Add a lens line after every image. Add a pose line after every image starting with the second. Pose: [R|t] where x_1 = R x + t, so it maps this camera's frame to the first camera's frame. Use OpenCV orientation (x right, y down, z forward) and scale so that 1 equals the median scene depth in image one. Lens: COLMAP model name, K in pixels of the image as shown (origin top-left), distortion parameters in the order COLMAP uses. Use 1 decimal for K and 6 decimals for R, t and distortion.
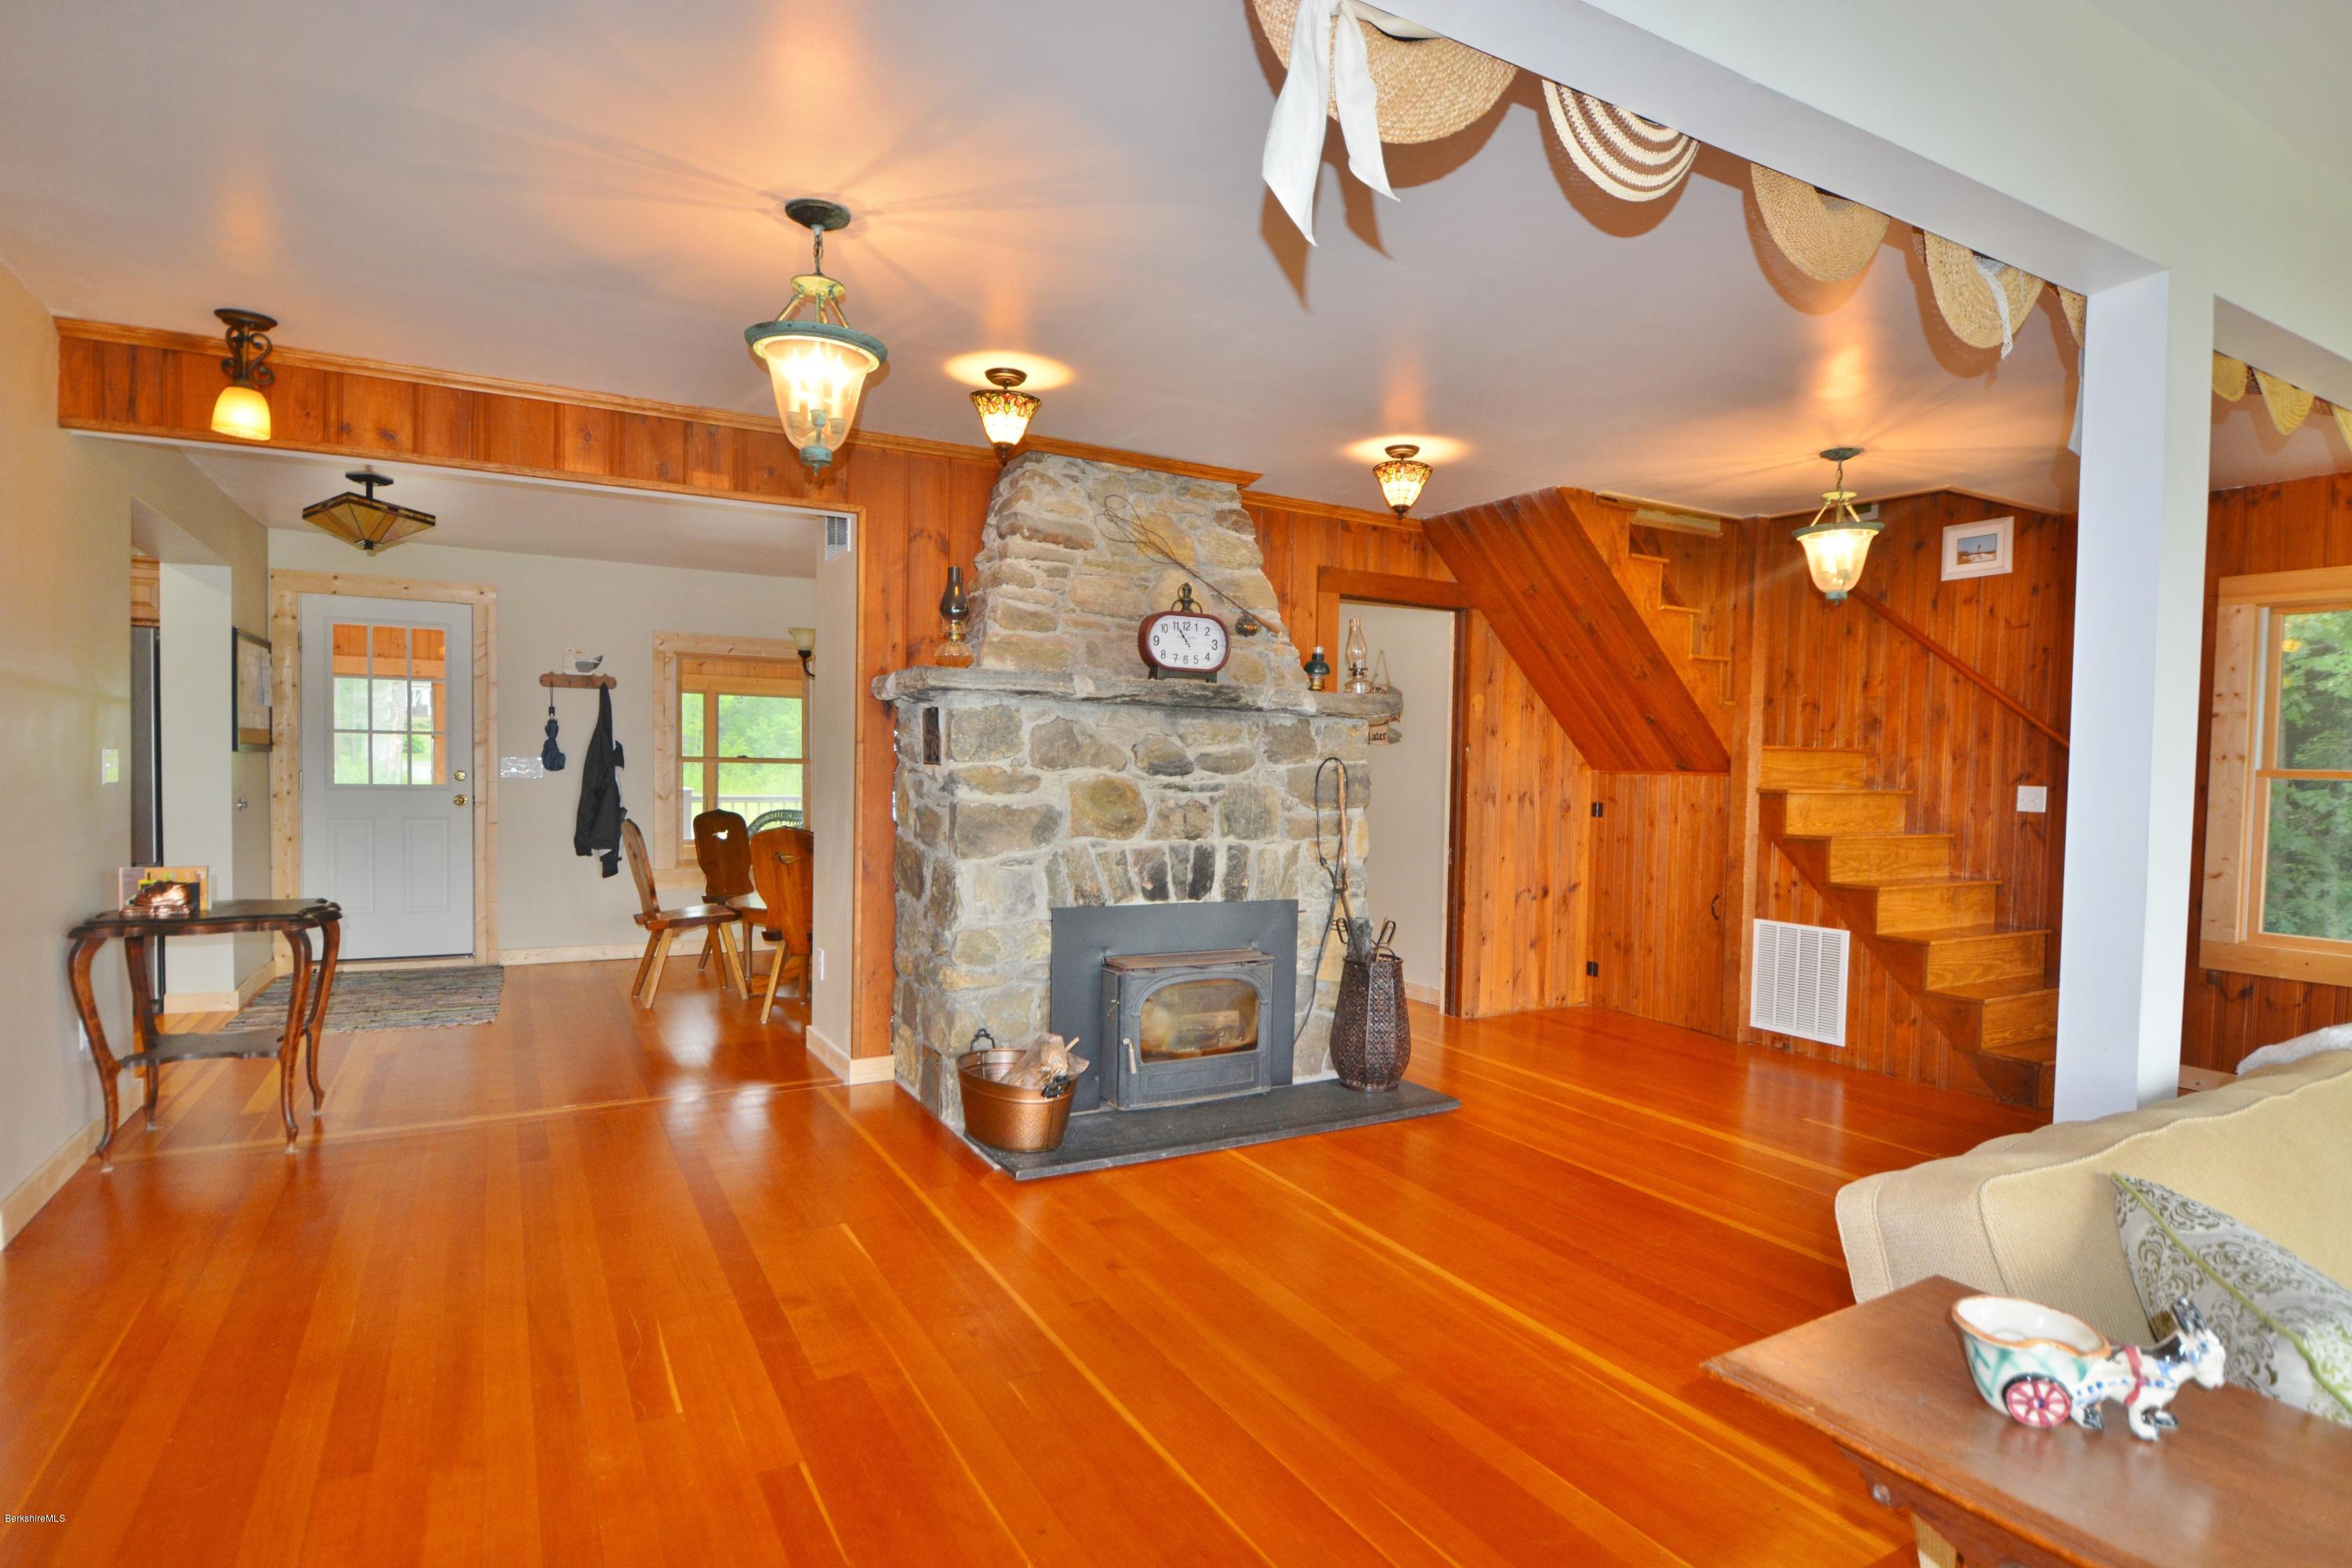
lens RADIAL K [[1232.4, 0, 1209.9], [0, 1232.4, 809.4], [0, 0, 1]] dist [-0.001816, -0.000239]
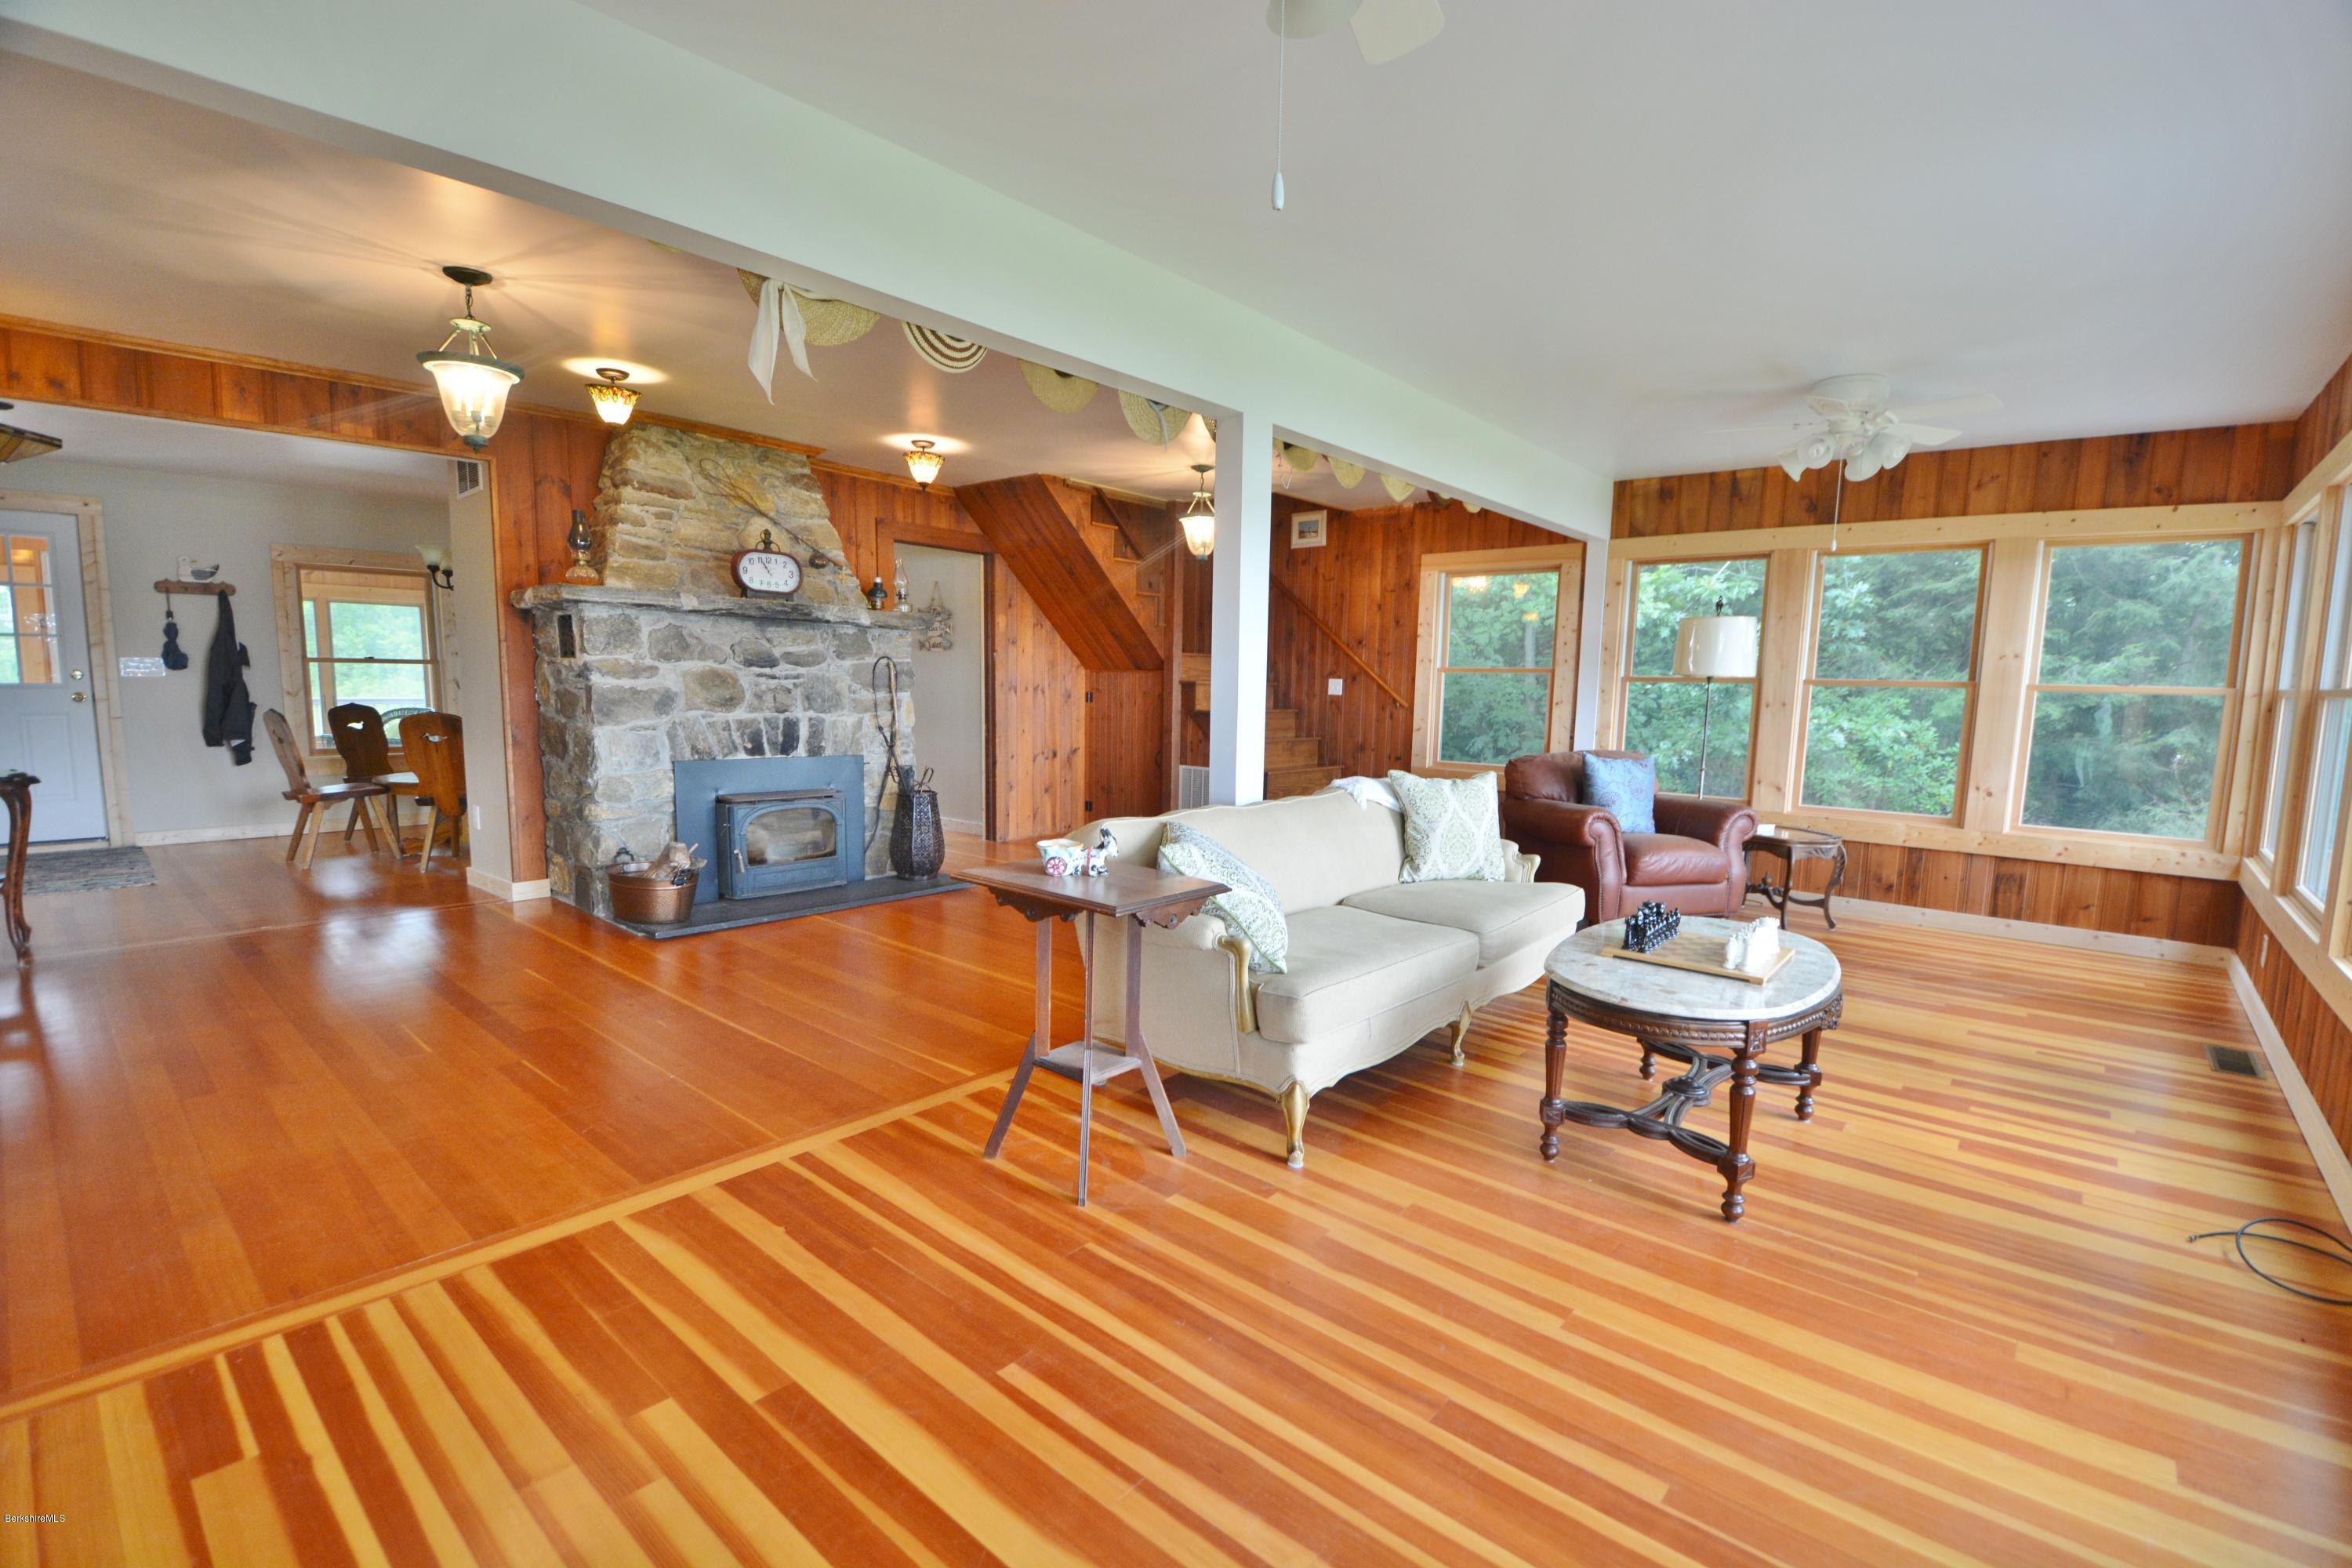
lens RADIAL K [[1039.7, 0, 1213.4], [0, 1039.7, 815.8], [0, 0, 1]] dist [0.012305, -0.022209]
pose [[0.941503, -0.042077, 0.334367, 0.047077], [0.010143, 0.995263, 0.096685, 0.030203], [-0.336851, -0.087638, 0.937470, -0.296572]]
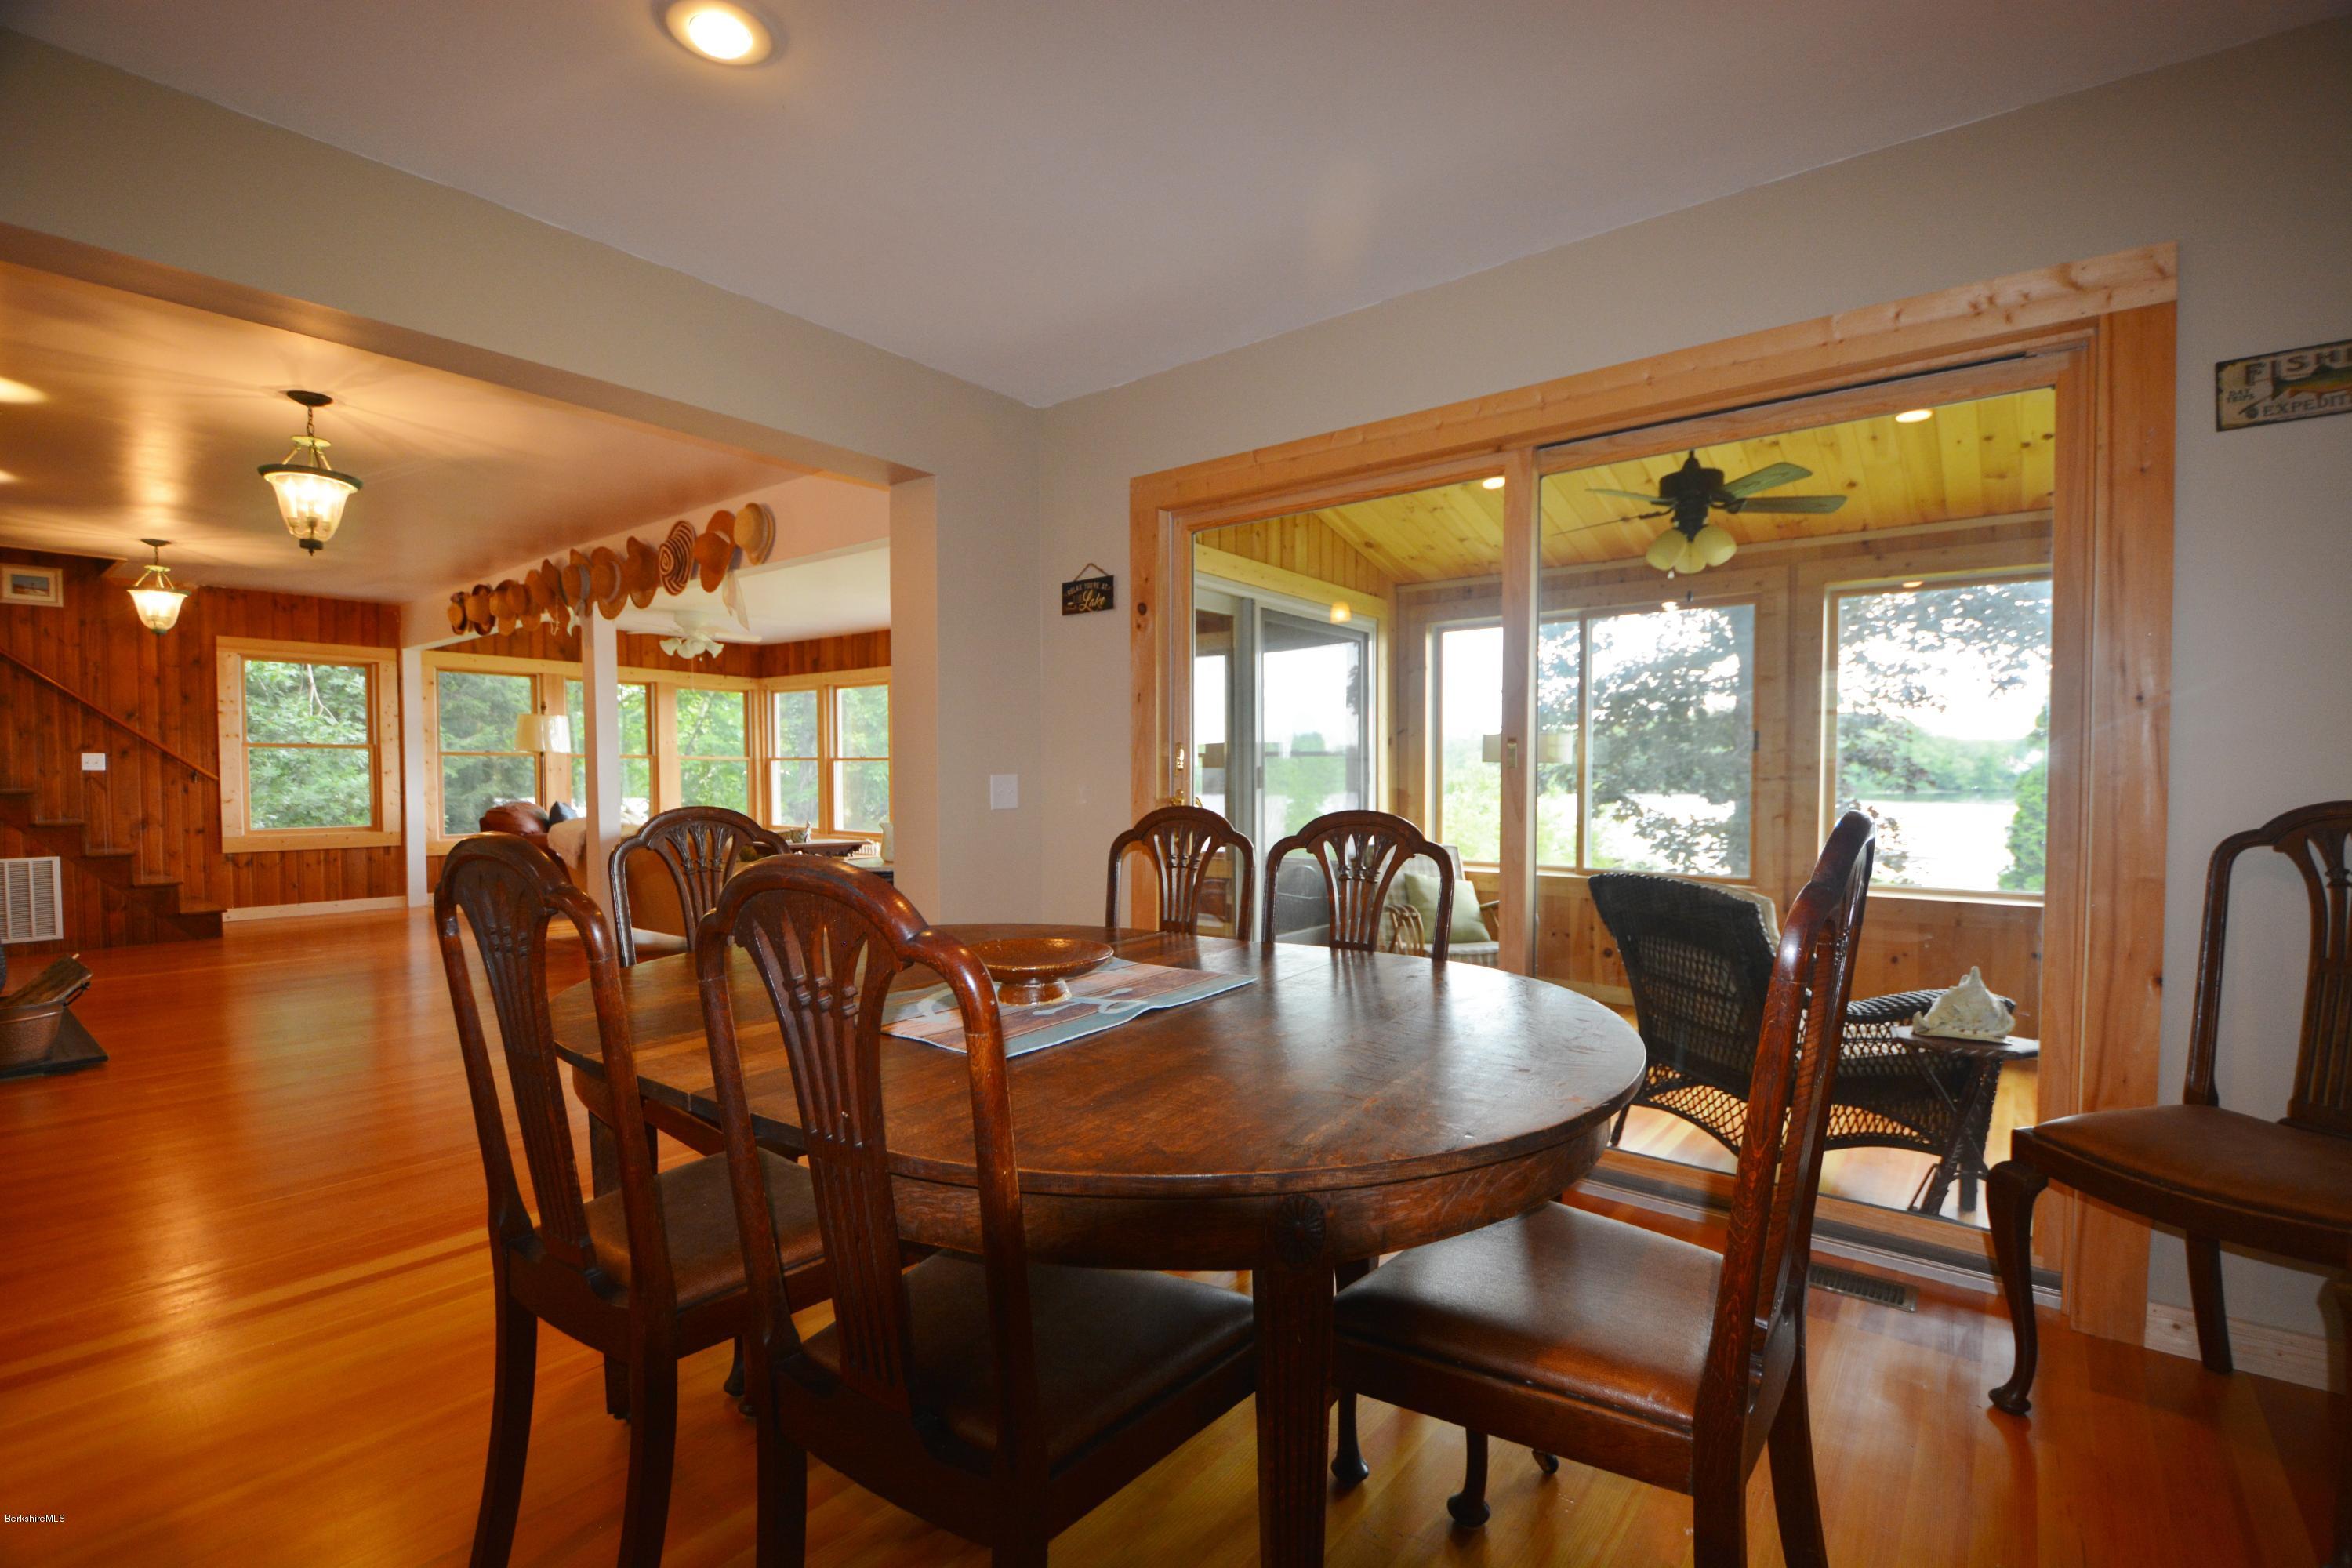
lens RADIAL K [[1038.7, 0, 1192.1], [0, 1038.7, 808.6], [0, 0, 1]] dist [0.001110, -0.012832]
pose [[-0.377170, -0.055549, 0.924477, -1.125487], [0.022702, 0.997345, 0.069190, -0.008123], [-0.925866, 0.047084, -0.374907, 0.254446]]
